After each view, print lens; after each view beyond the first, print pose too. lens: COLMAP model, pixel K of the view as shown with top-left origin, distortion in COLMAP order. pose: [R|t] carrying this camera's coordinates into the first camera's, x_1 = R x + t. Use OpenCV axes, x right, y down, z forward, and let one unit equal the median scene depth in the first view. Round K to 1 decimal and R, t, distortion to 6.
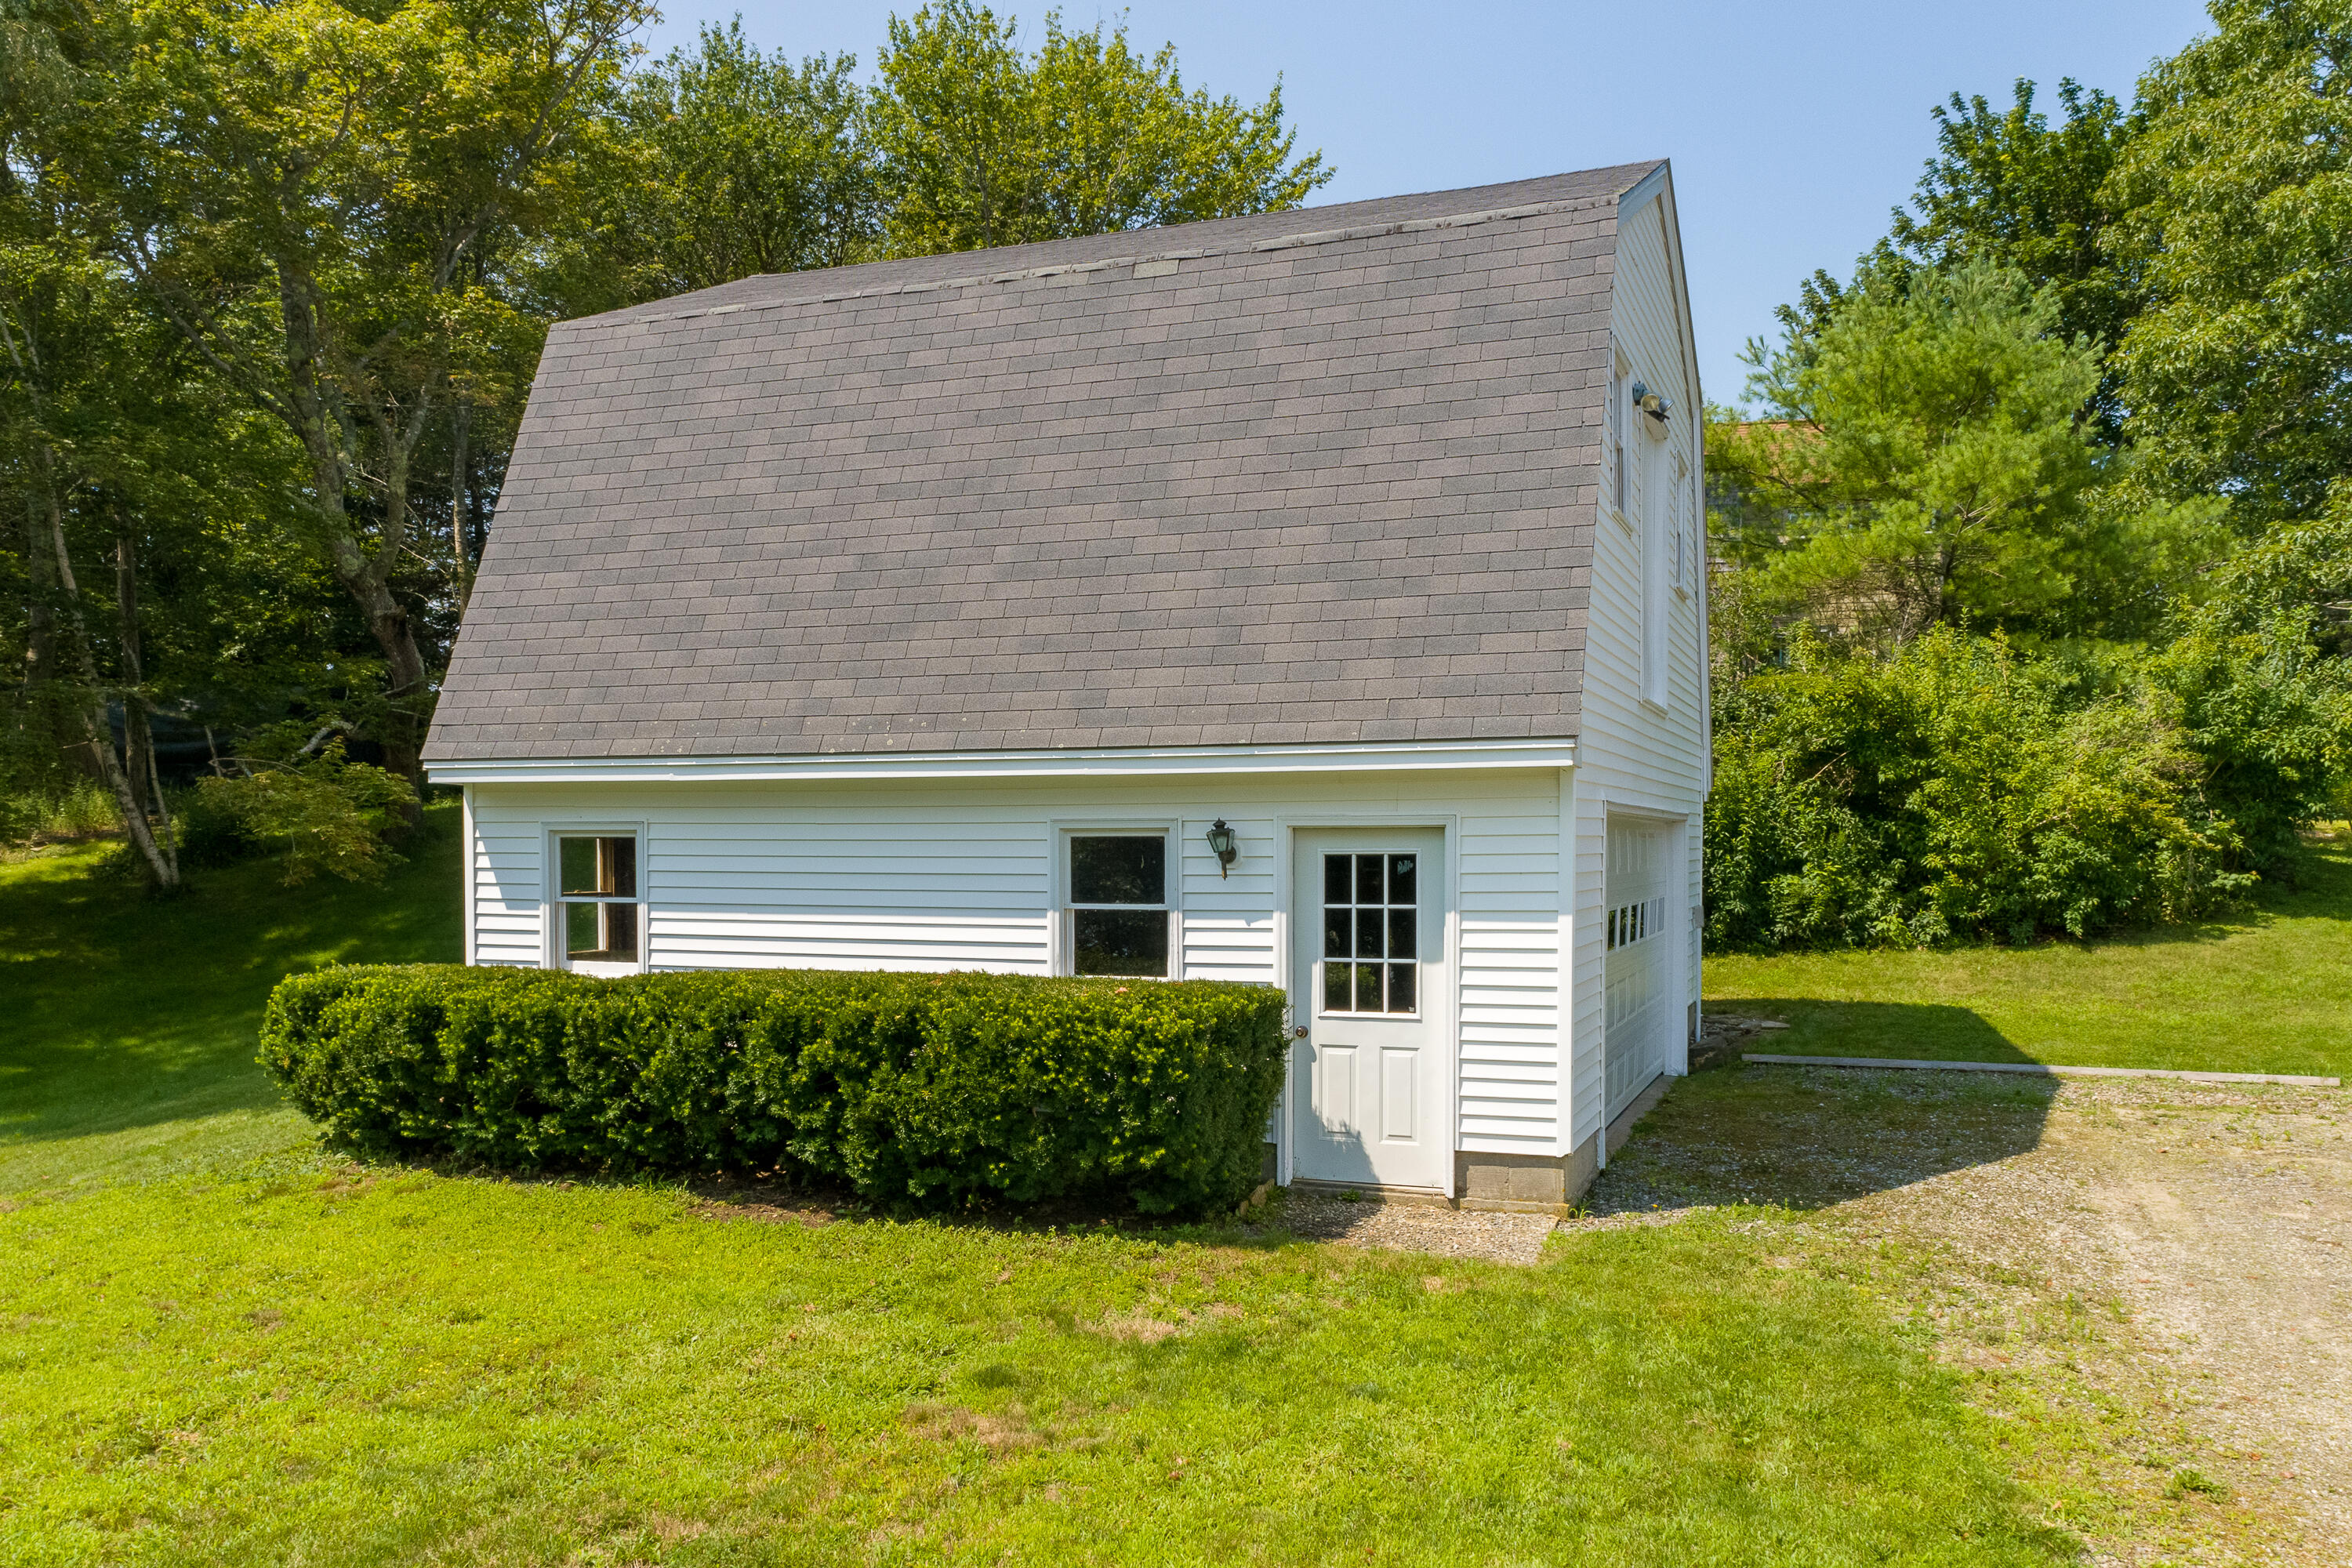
lens RADIAL K [[1526.0, 0, 1098.3], [0, 1526.0, 905.4], [0, 0, 1]] dist [-0.002312, 0.181740]
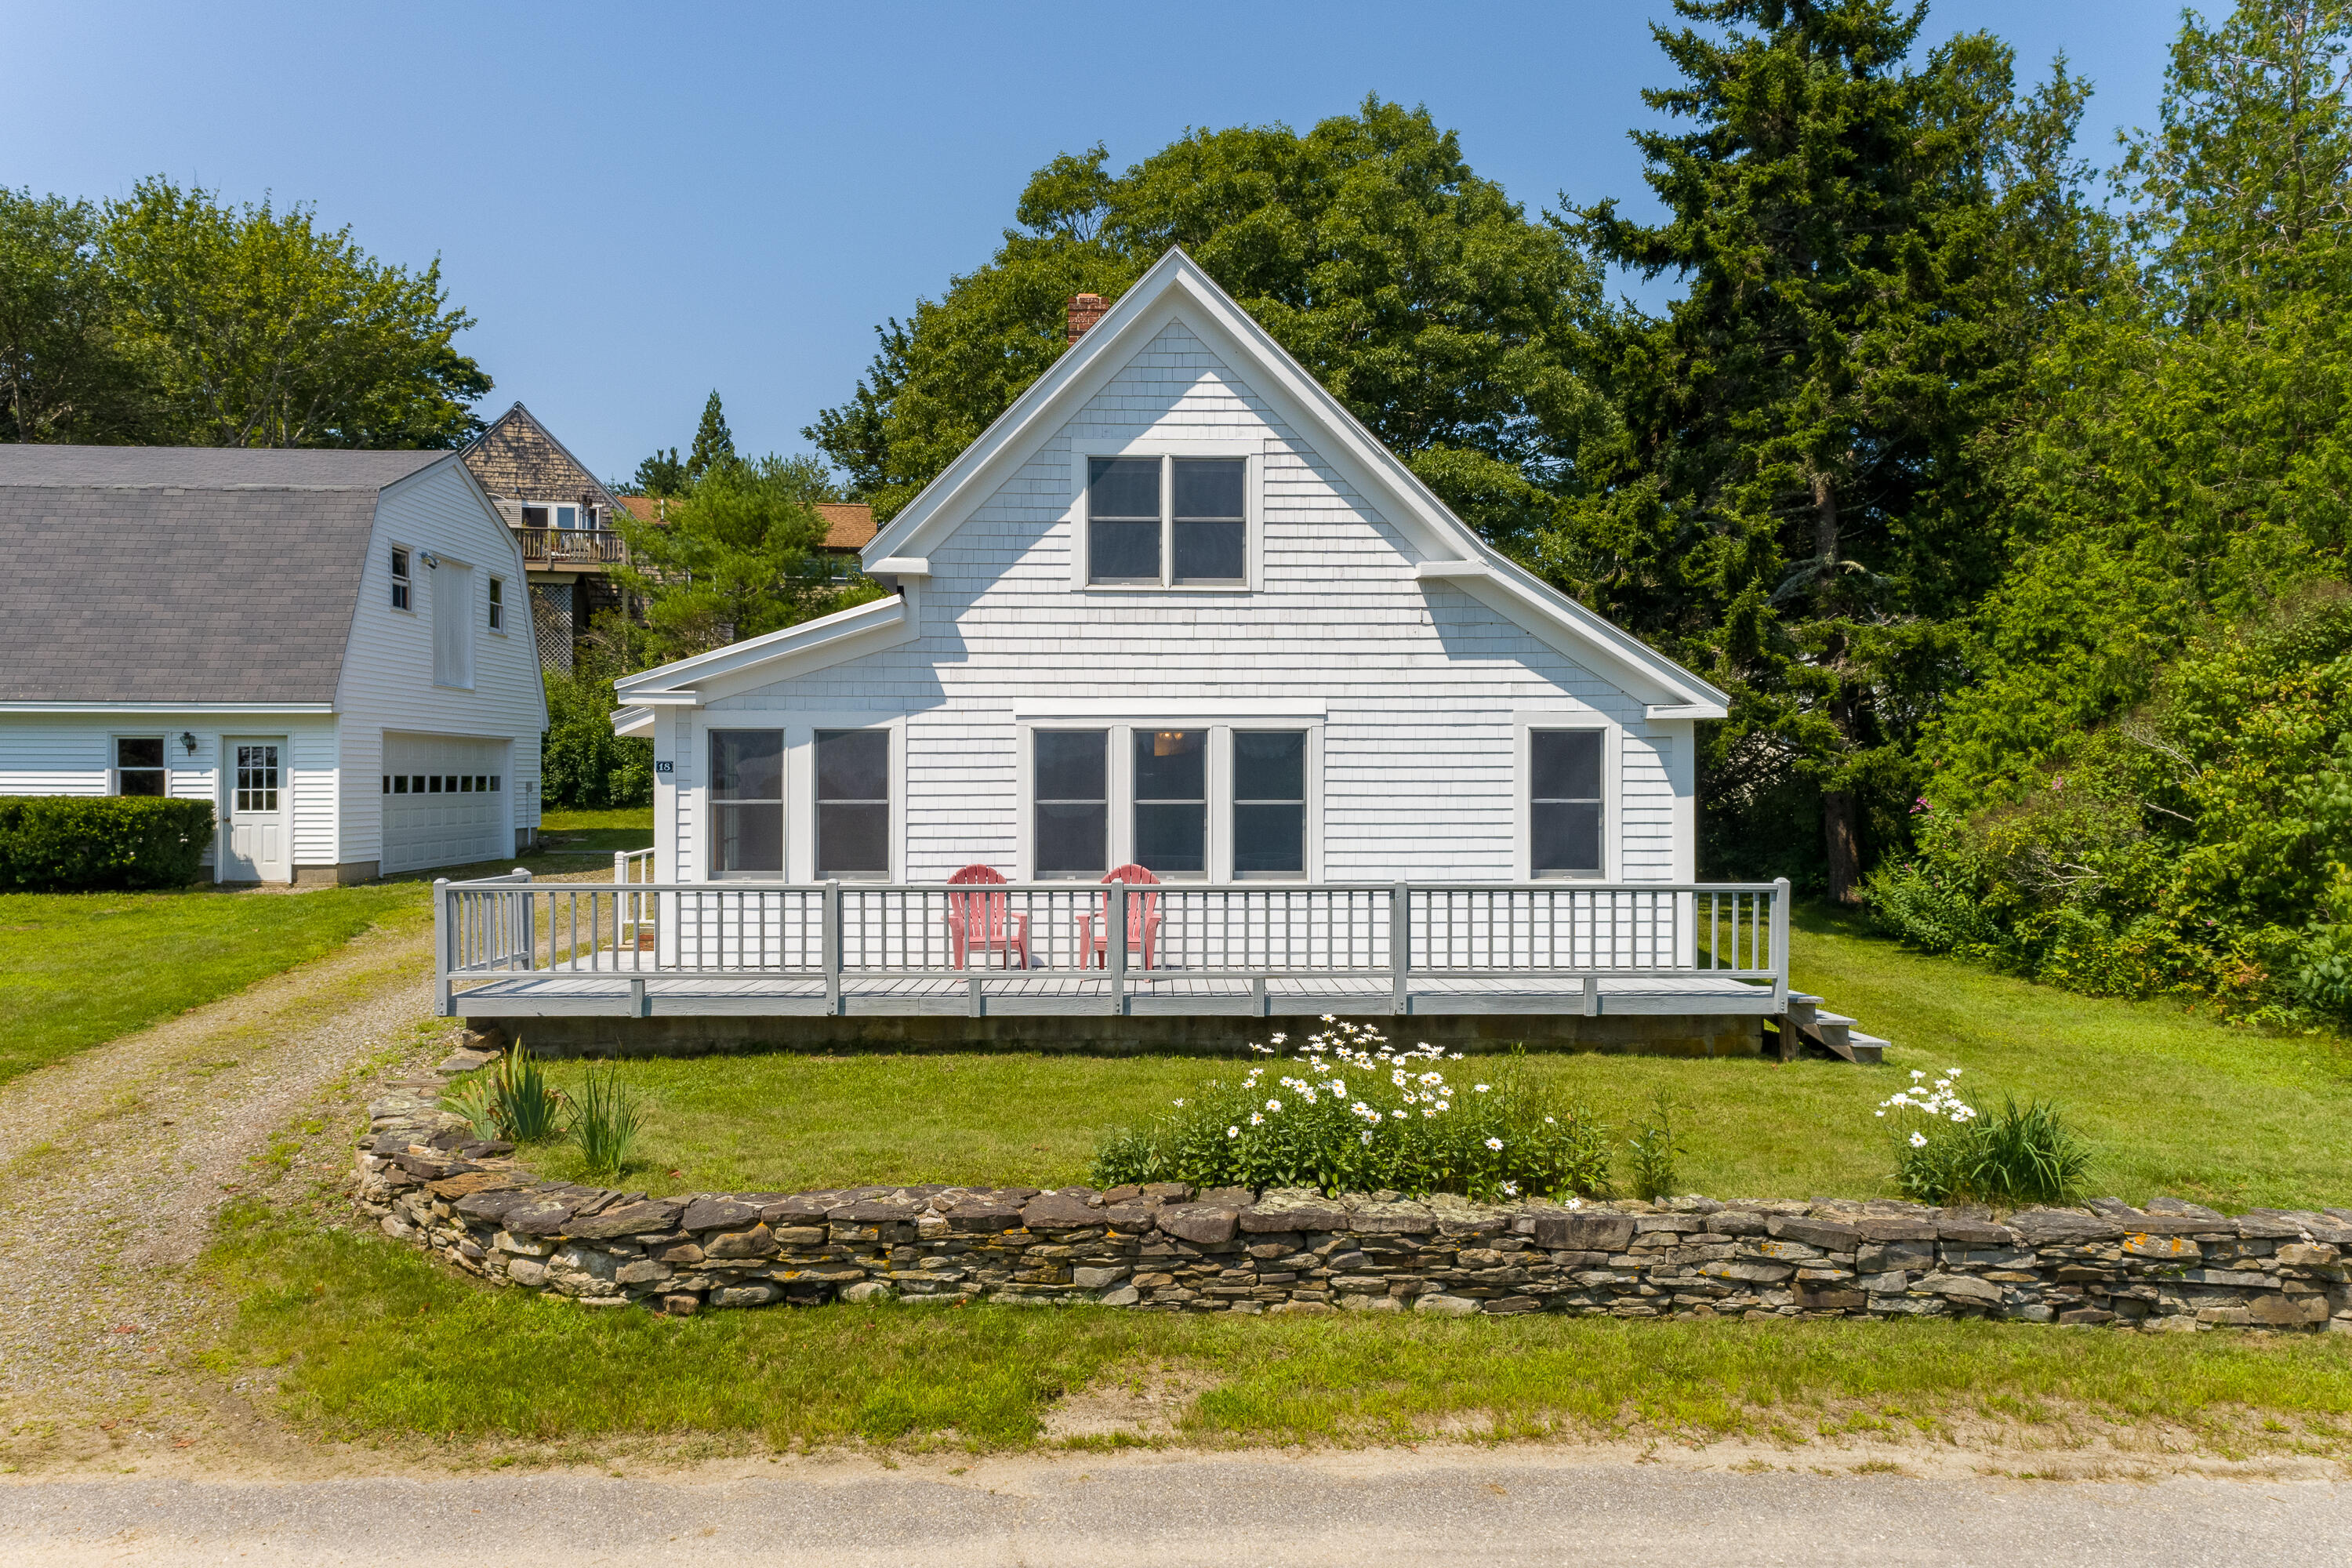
lens RADIAL K [[1594.5, 0, 1176.0], [0, 1594.5, 784.0], [0, 0, 1]] dist [0.054425, 0.002471]
pose [[0.932874, 0.003664, 0.360183, 0.593719], [0.012255, 0.999047, -0.041903, 0.148745], [-0.359993, 0.043504, 0.931940, -1.901938]]
